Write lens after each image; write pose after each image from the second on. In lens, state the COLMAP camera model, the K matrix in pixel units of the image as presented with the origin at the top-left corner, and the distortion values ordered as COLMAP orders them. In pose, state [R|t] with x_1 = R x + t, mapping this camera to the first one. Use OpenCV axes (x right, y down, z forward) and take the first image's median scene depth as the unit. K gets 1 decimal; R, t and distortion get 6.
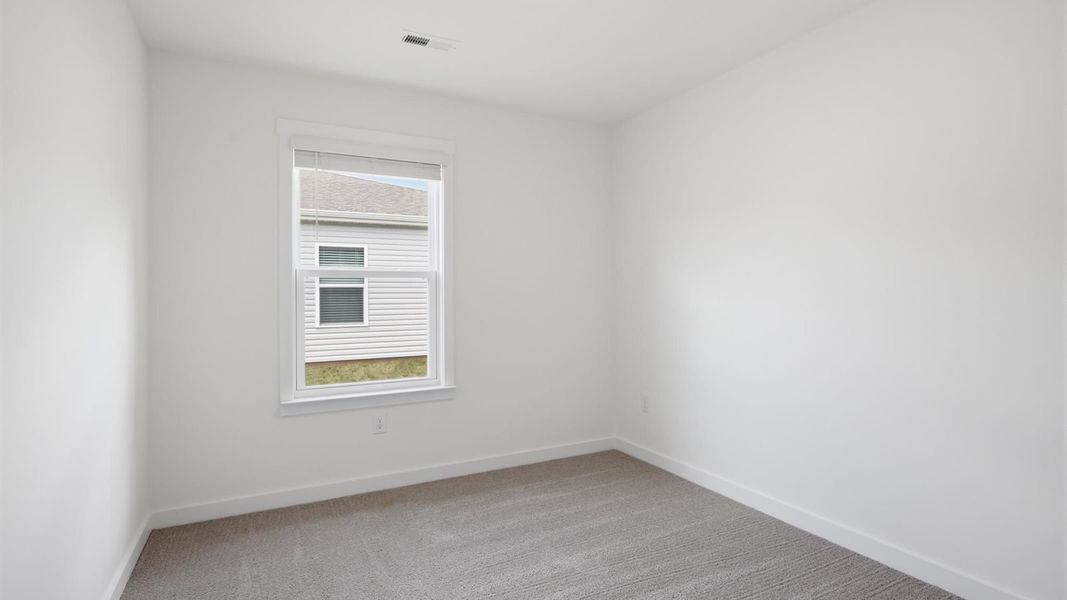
lens RADIAL K [[606.6, 0, 533.5], [0, 606.6, 300.0], [0, 0, 1]] dist [-0.000331, -0.000527]
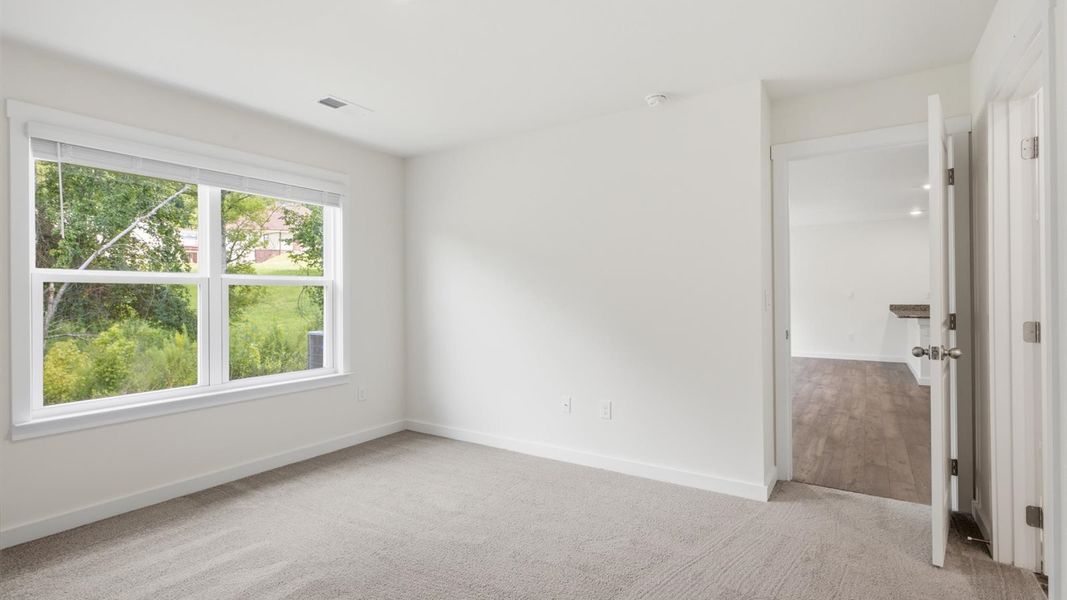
lens RADIAL K [[606.6, 0, 533.5], [0, 606.6, 300.0], [0, 0, 1]] dist [-0.000331, -0.000527]
pose [[0.848649, 0.002604, 0.528951, -0.327808], [0.005915, 0.999879, -0.014412, 0.008556], [-0.528924, 0.015360, 0.848530, -0.182162]]
